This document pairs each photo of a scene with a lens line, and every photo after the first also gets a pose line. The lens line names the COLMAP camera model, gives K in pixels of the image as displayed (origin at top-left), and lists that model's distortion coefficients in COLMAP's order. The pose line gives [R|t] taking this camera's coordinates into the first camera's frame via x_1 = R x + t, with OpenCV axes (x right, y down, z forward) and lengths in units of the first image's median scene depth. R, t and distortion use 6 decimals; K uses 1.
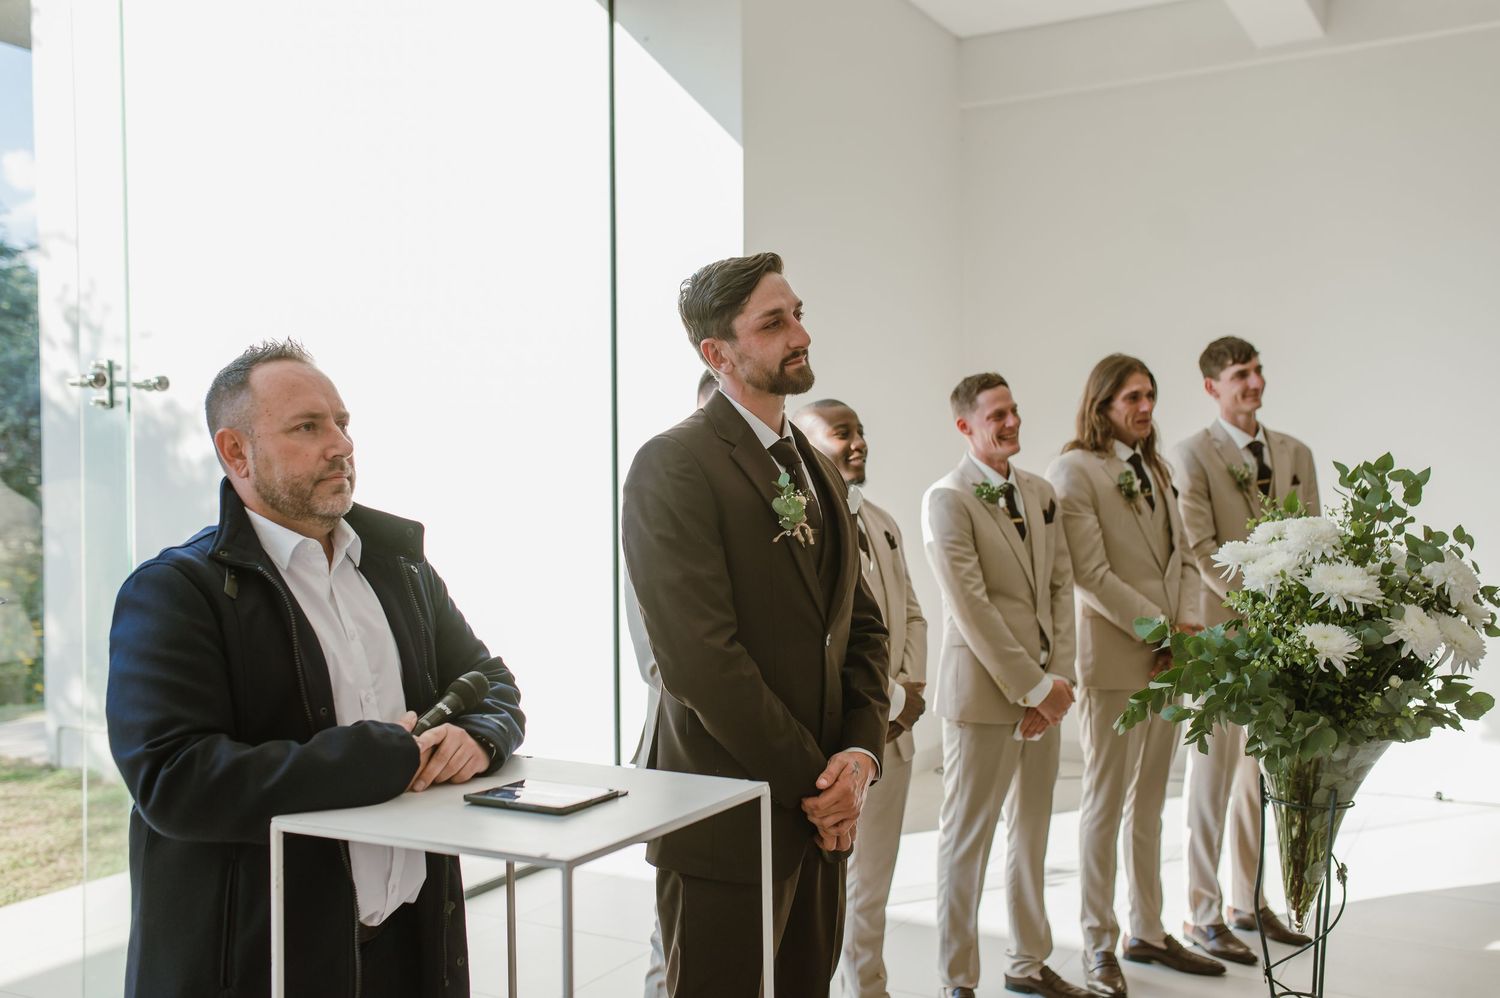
lens RADIAL K [[1411.8, 0, 750.0], [0, 1411.8, 499.0], [0, 0, 1]] dist [-0.002490, 0.076400]
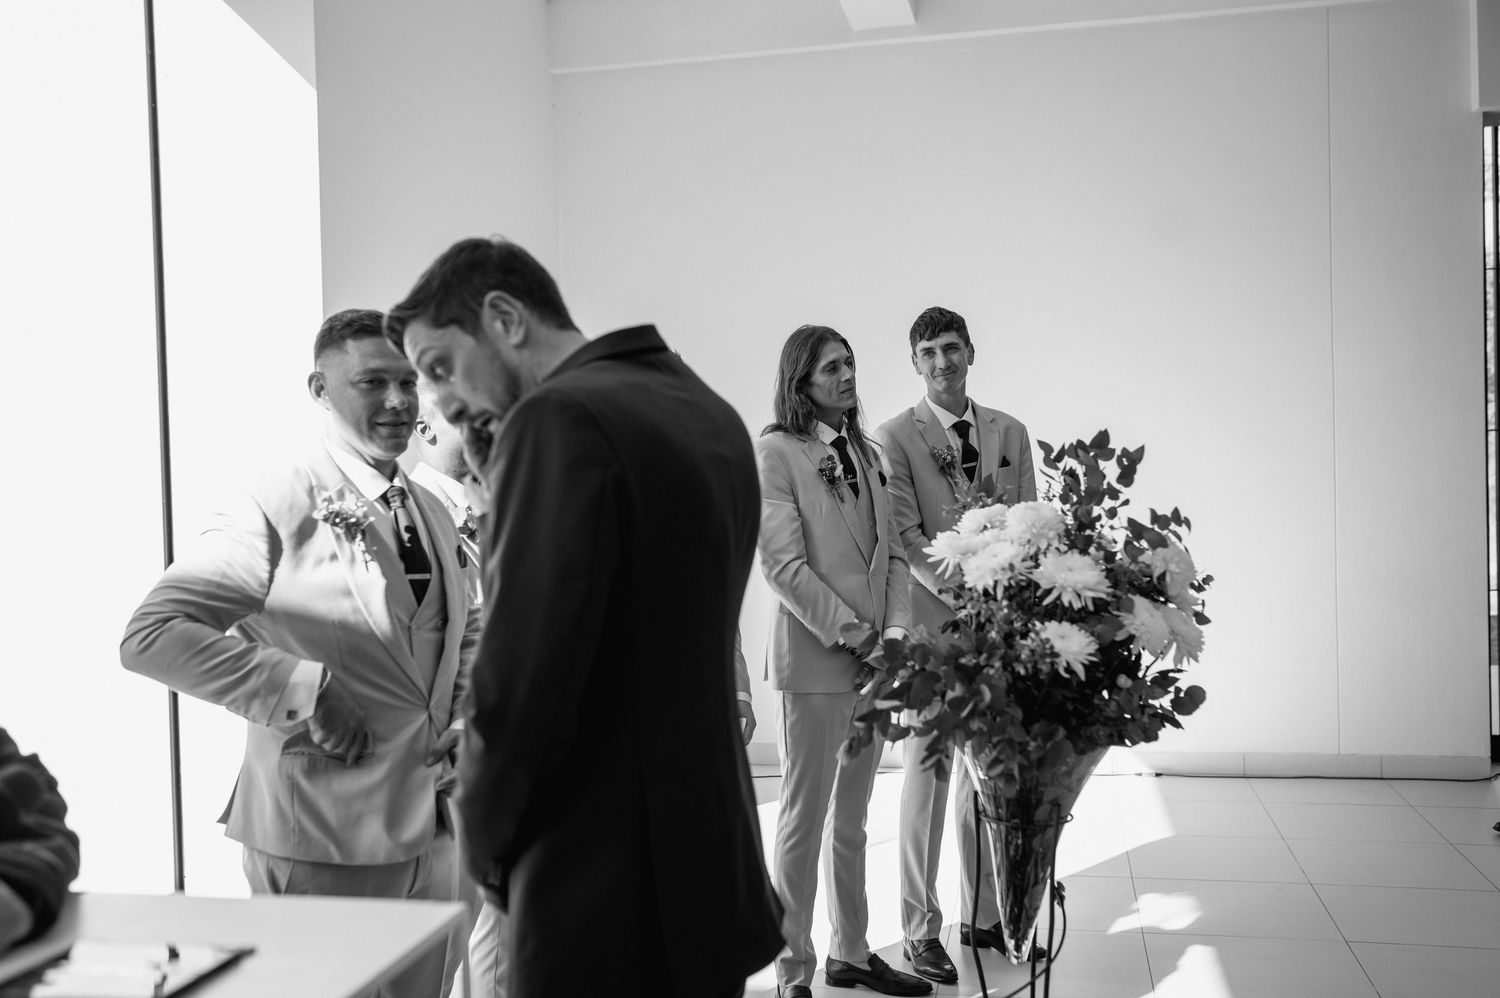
lens RADIAL K [[1353.7, 0, 750.0], [0, 1353.7, 499.0], [0, 0, 1]] dist [0.372935, -1.135861]
pose [[0.952883, -0.028542, 0.301991, -0.035522], [0.026919, 0.999592, 0.009538, -0.002468], [-0.302140, -0.000959, 0.953263, 0.219000]]
